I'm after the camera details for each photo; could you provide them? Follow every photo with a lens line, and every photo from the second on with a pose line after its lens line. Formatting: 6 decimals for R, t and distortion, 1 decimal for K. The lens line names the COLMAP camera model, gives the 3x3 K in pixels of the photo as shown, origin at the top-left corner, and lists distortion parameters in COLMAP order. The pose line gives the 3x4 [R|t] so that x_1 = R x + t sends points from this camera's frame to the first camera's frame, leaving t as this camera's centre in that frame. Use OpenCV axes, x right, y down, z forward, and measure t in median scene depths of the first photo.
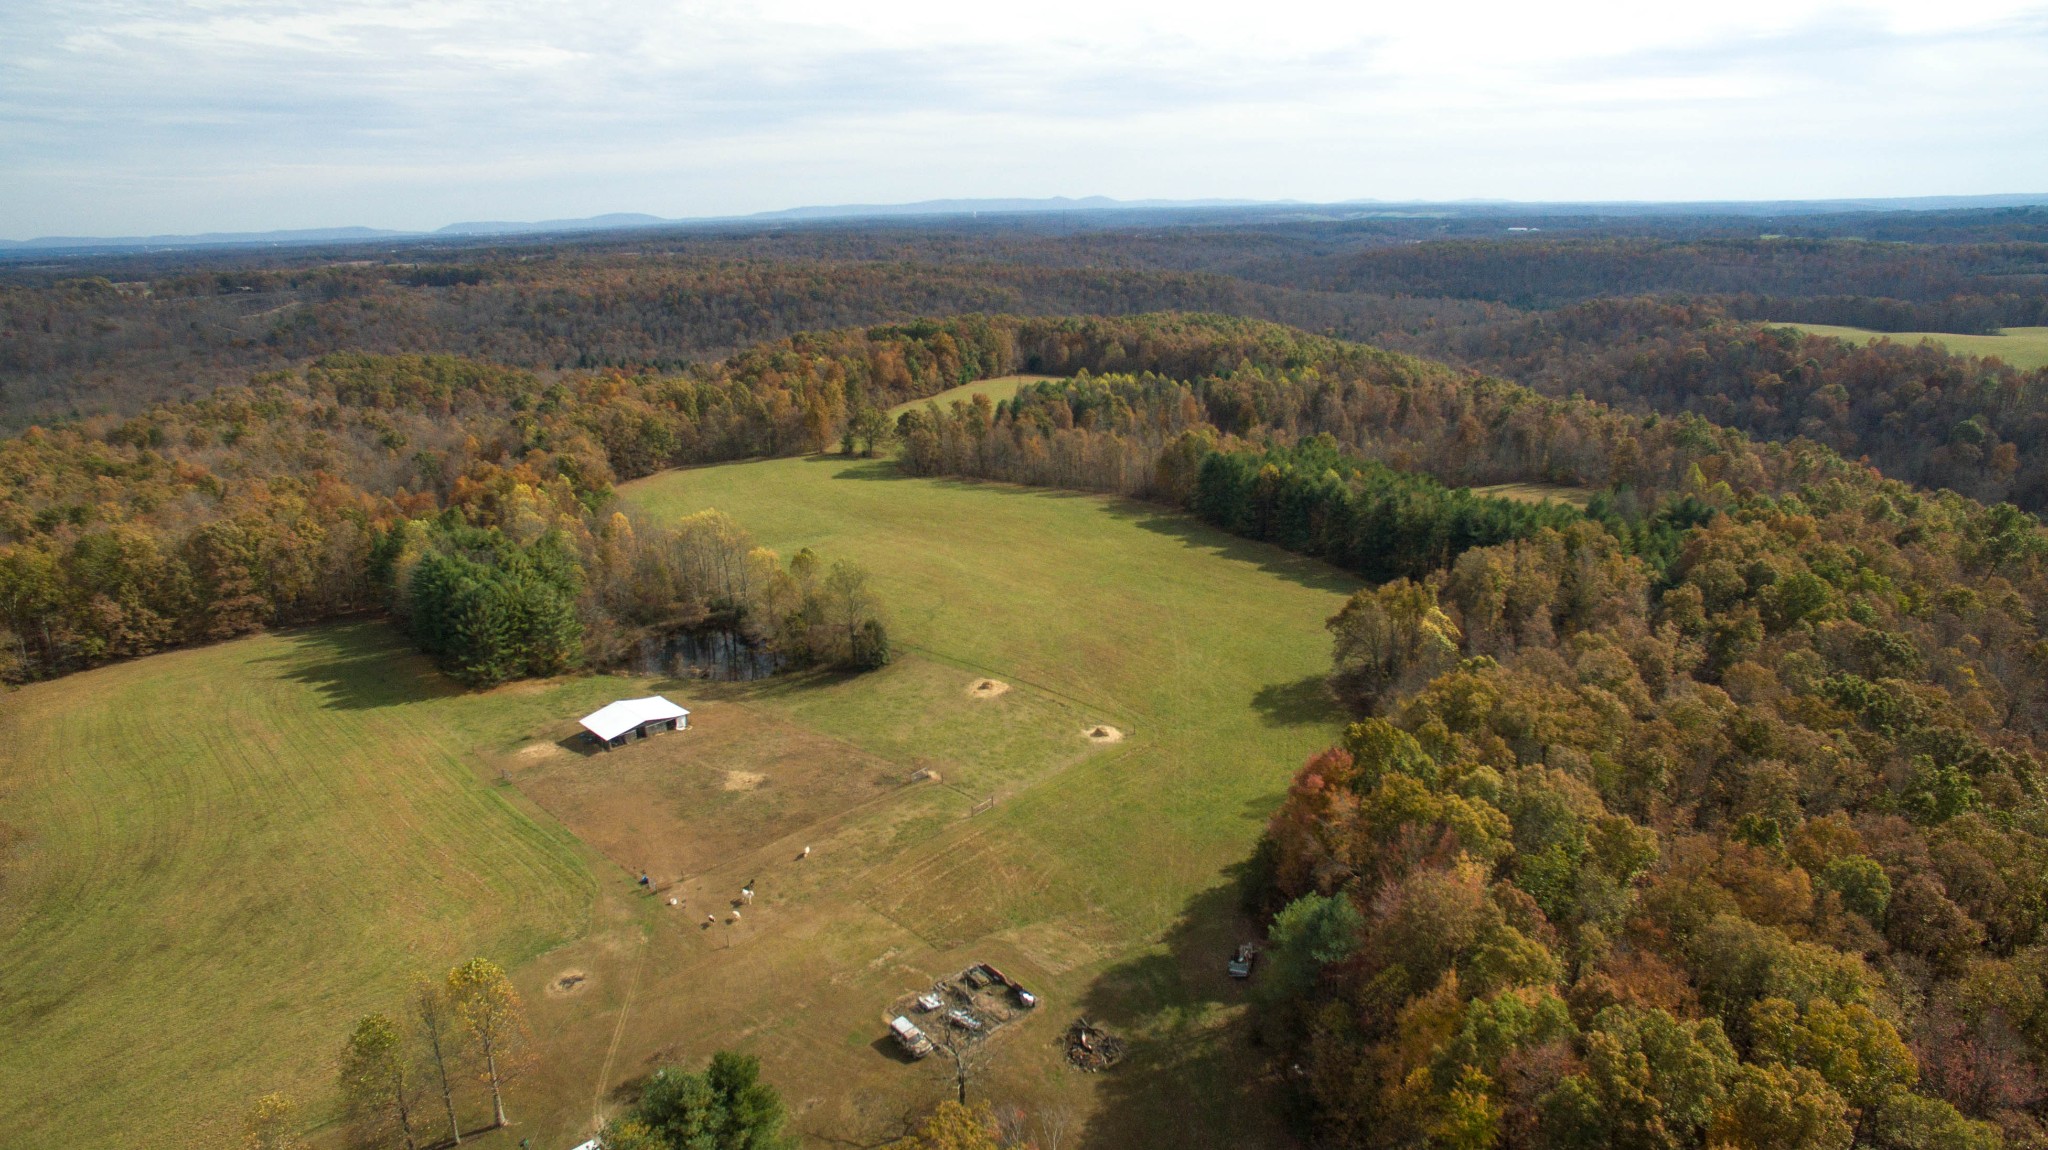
lens RADIAL K [[1216.0, 0, 1030.5], [0, 1216.0, 551.0], [0, 0, 1]] dist [-0.129052, 0.094582]
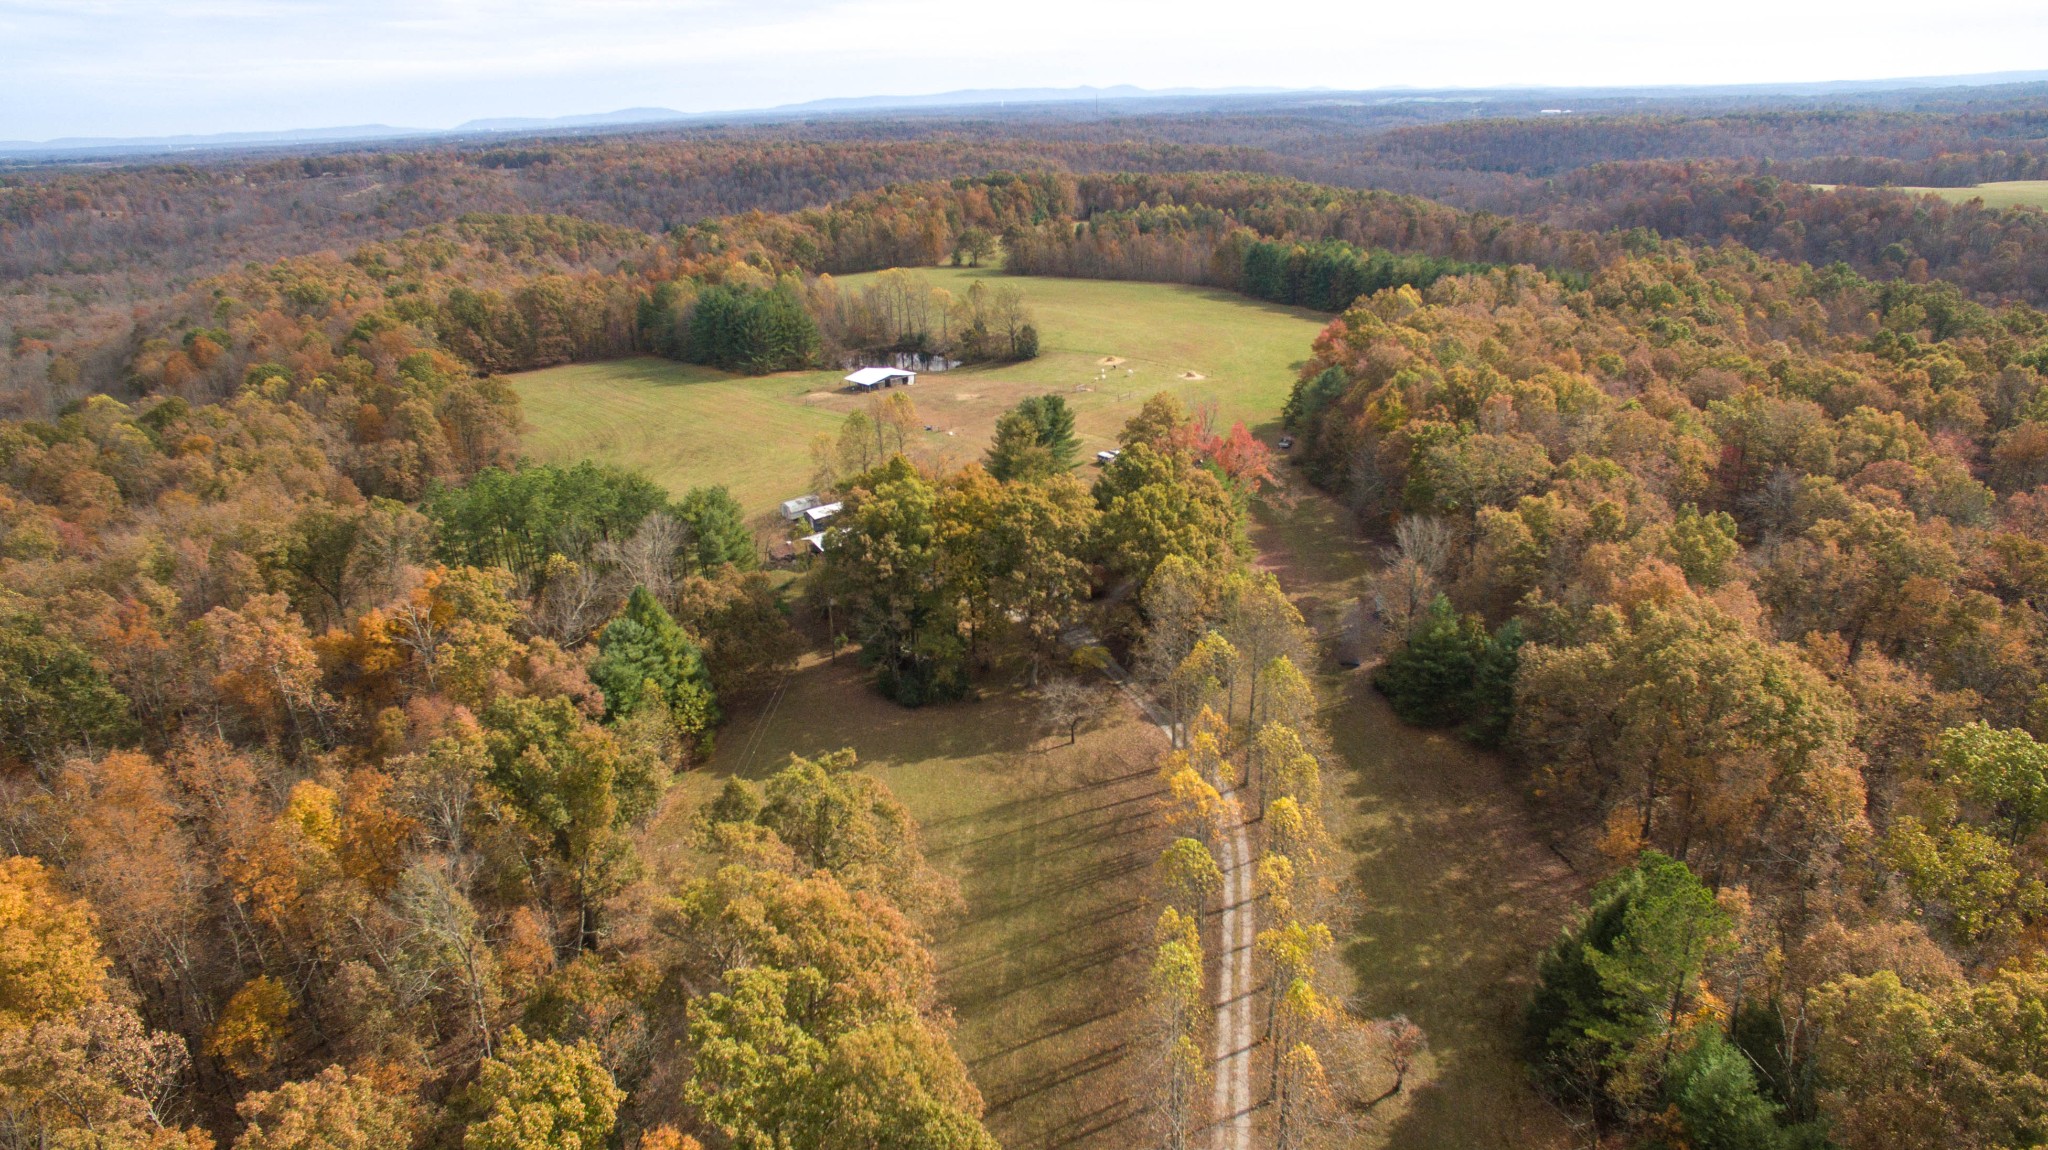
lens RADIAL K [[1215.6, 0, 1031.0], [0, 1215.6, 558.6], [0, 0, 1]] dist [-0.126317, 0.096977]
pose [[0.999769, -0.002919, -0.021274, -0.047531], [0.004815, 0.995963, 0.089632, 0.101710], [0.020927, -0.089713, 0.995748, -0.236221]]
